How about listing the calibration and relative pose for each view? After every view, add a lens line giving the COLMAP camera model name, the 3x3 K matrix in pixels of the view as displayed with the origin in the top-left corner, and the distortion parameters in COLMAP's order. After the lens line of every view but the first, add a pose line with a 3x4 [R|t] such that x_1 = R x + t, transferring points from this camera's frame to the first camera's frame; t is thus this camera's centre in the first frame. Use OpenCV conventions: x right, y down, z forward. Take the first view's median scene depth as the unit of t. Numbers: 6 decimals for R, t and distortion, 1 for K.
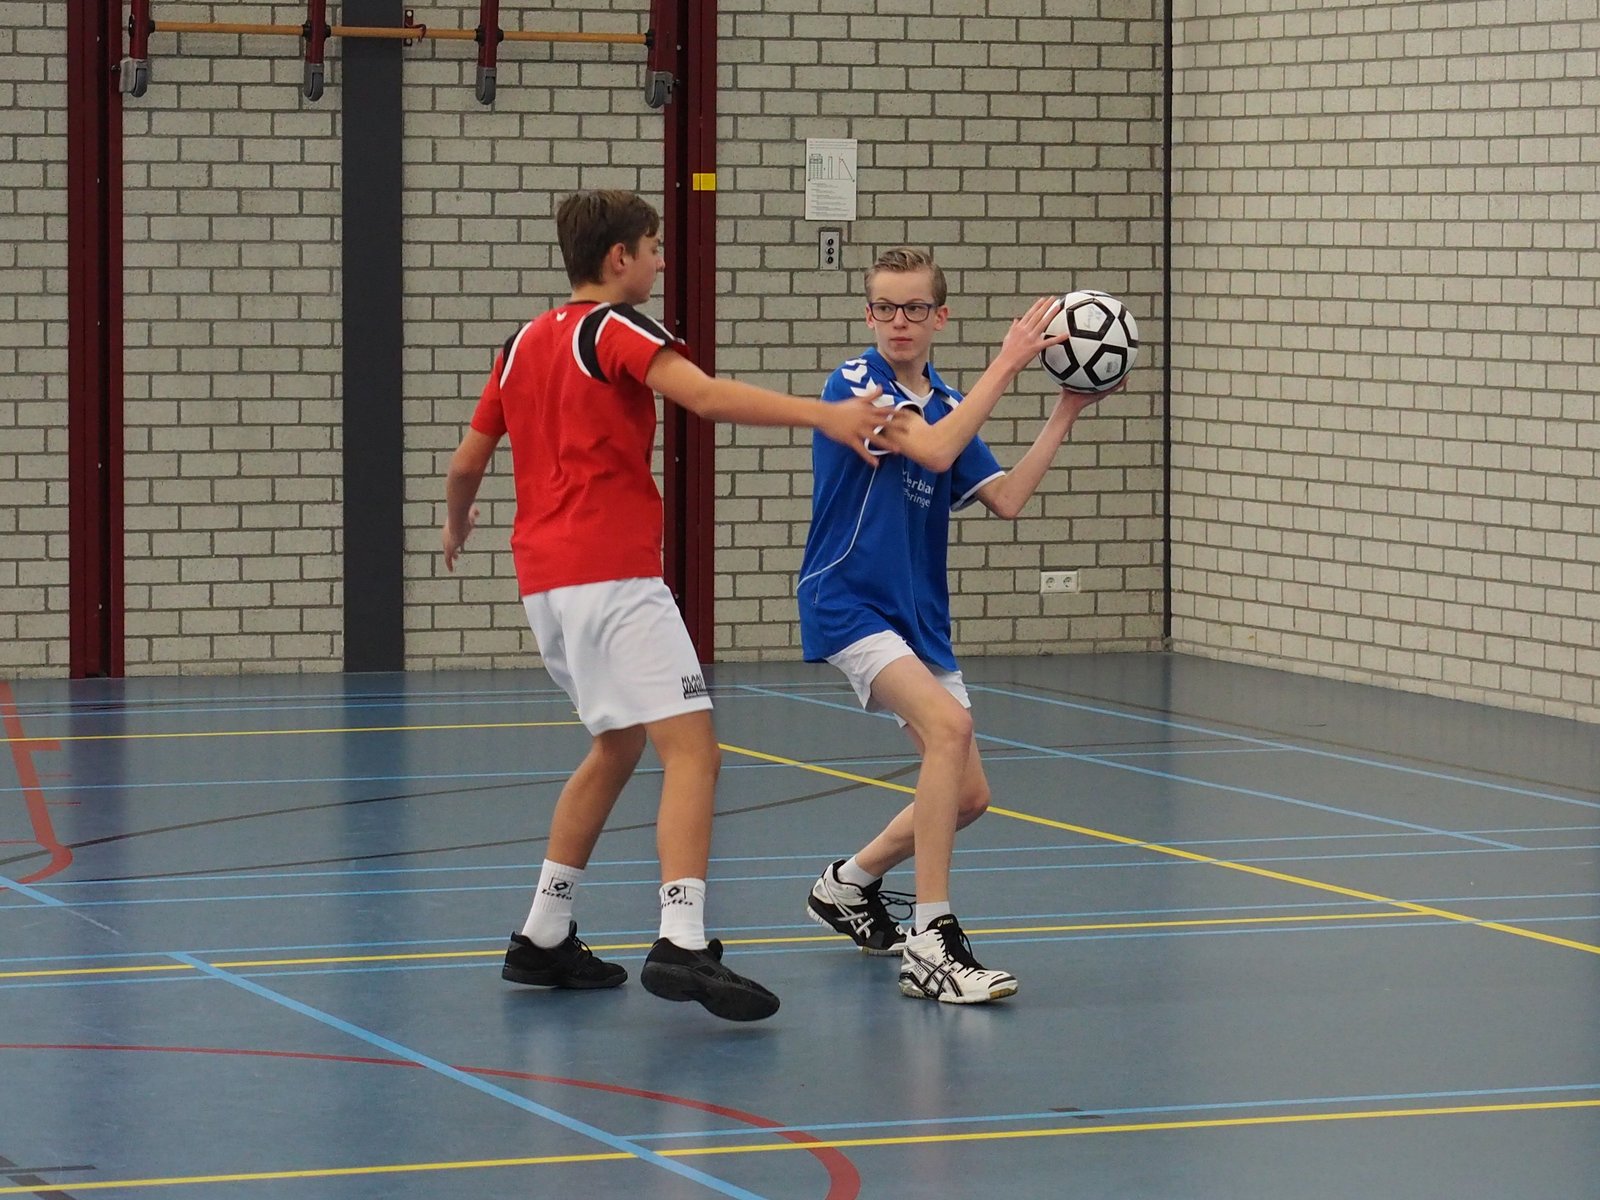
lens RADIAL K [[5188.2, 0, 765.6], [0, 5188.2, 668.5], [0, 0, 1]] dist [0.008973, 0.000000]
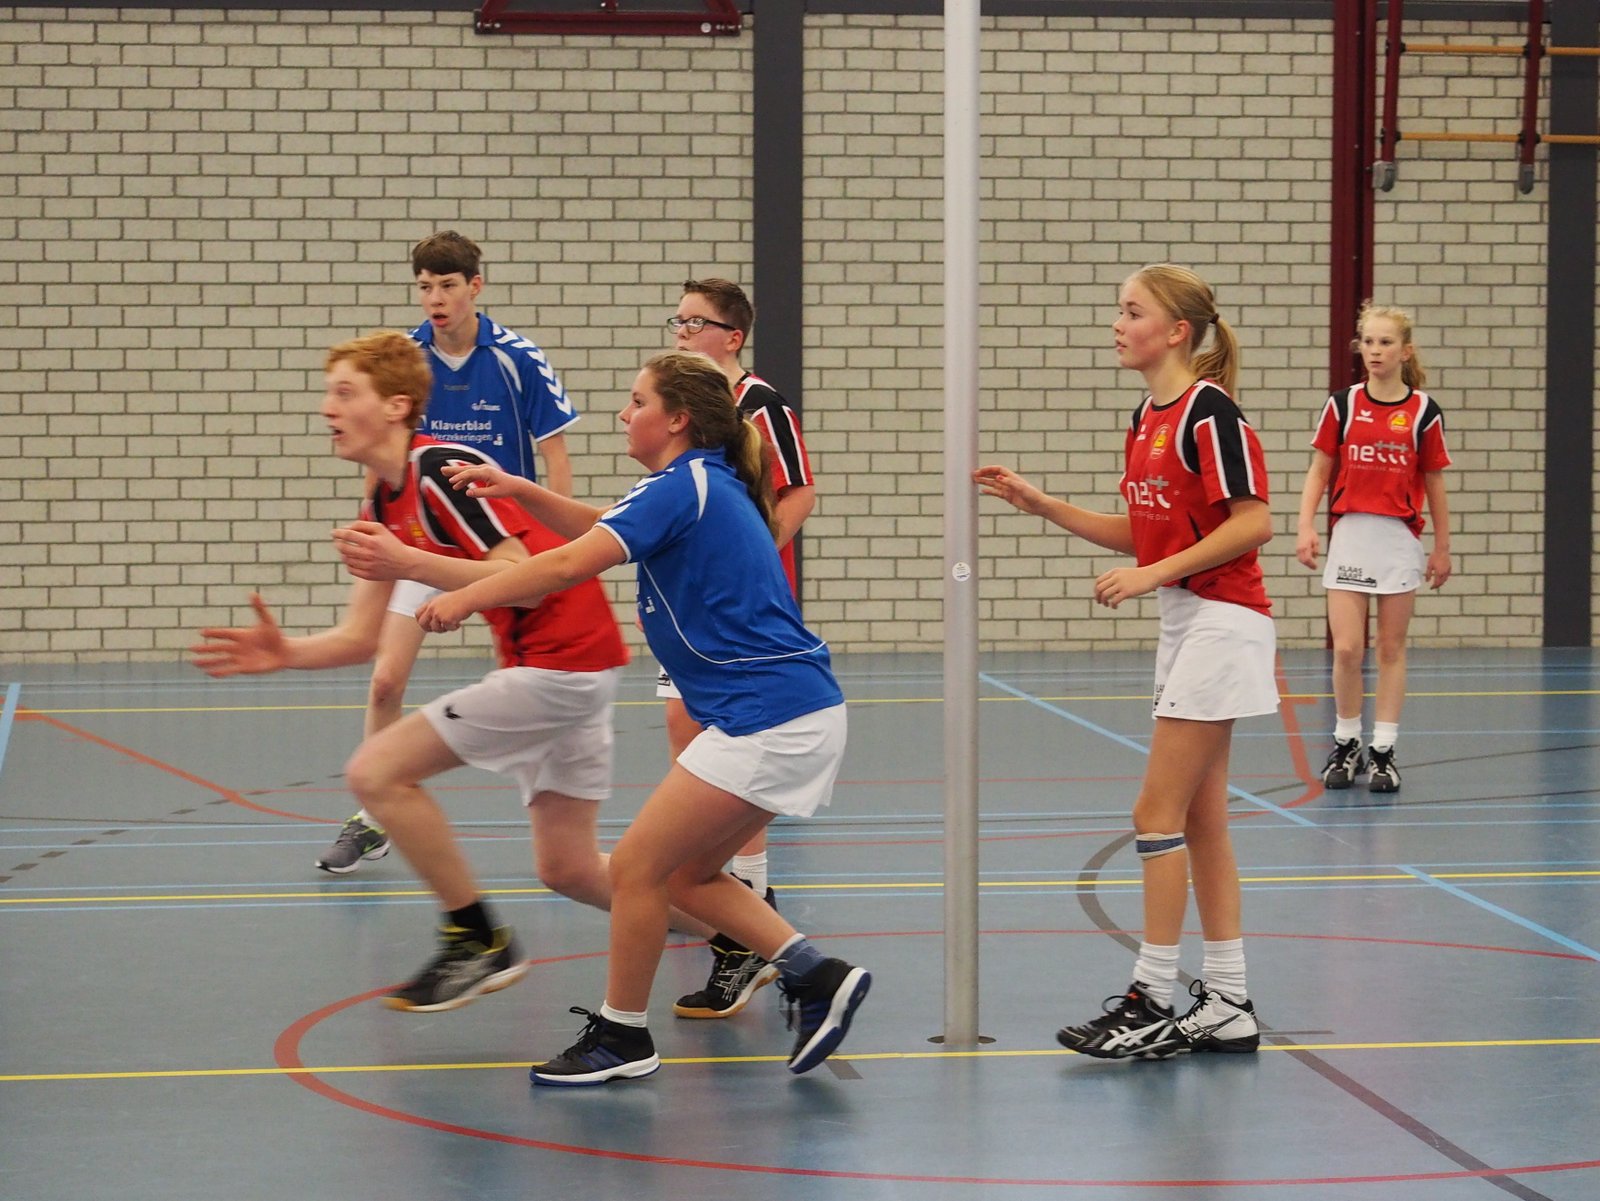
lens RADIAL K [[5188.2, 0, 810.8], [0, 5188.2, 674.3], [0, 0, 1]] dist [0.008973, 0.000000]
pose [[0.976697, 0.016634, -0.213975, 0.015078], [-0.013396, 0.999773, 0.016573, -0.011183], [0.214202, -0.013321, 0.976698, -0.272052]]
